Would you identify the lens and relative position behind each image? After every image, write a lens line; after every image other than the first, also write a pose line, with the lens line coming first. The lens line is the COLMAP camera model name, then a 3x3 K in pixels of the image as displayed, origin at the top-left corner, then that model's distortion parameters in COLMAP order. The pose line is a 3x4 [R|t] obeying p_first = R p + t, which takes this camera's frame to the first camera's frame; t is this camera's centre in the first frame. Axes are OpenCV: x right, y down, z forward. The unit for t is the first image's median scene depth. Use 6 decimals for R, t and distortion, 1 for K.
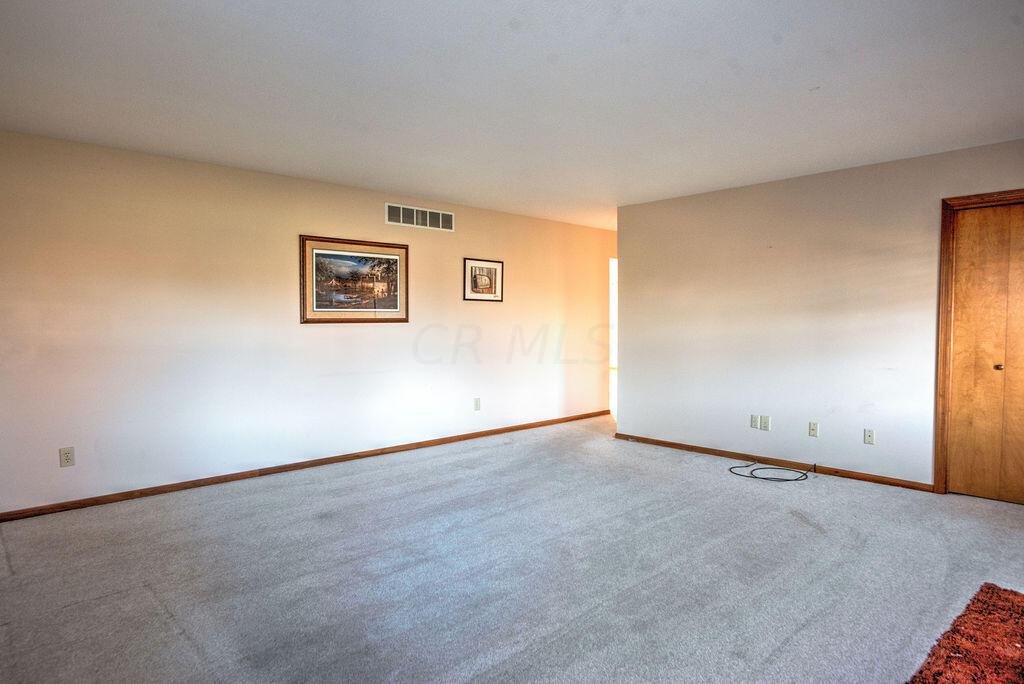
lens RADIAL K [[607.7, 0, 517.8], [0, 607.7, 310.6], [0, 0, 1]] dist [-0.000379, 0.000813]
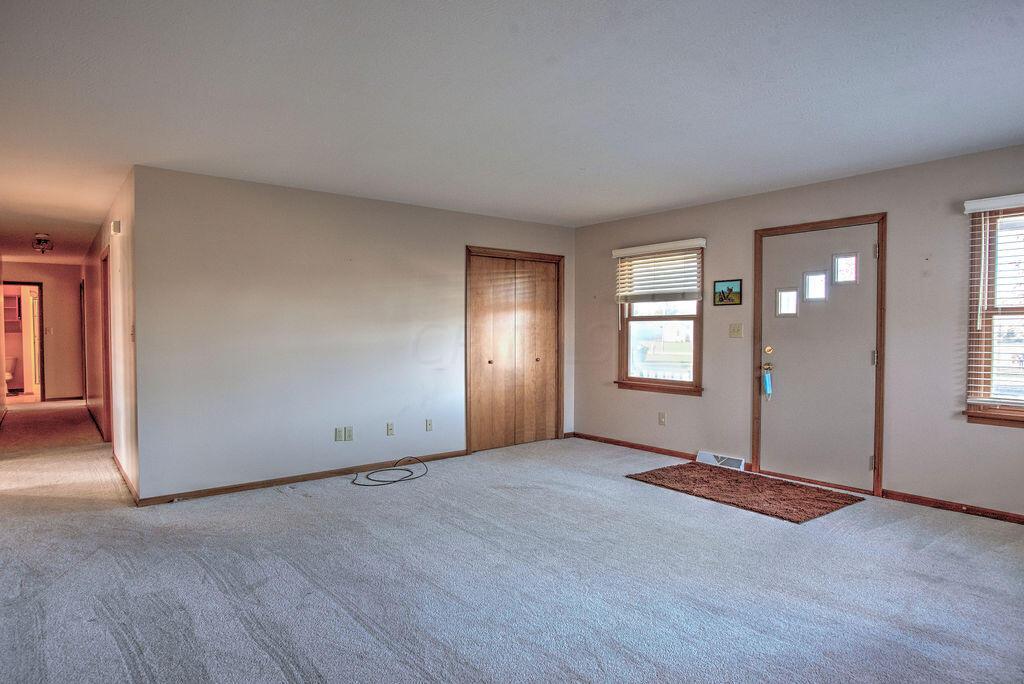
lens RADIAL K [[607.2, 0, 512.0], [0, 607.2, 342.0], [0, 0, 1]] dist [-0.005509, 0.001069]
pose [[0.101387, -0.020210, 0.994642, -1.434939], [-0.012849, 0.999684, 0.021622, 0.019761], [-0.994764, -0.014973, 0.101095, 1.597482]]
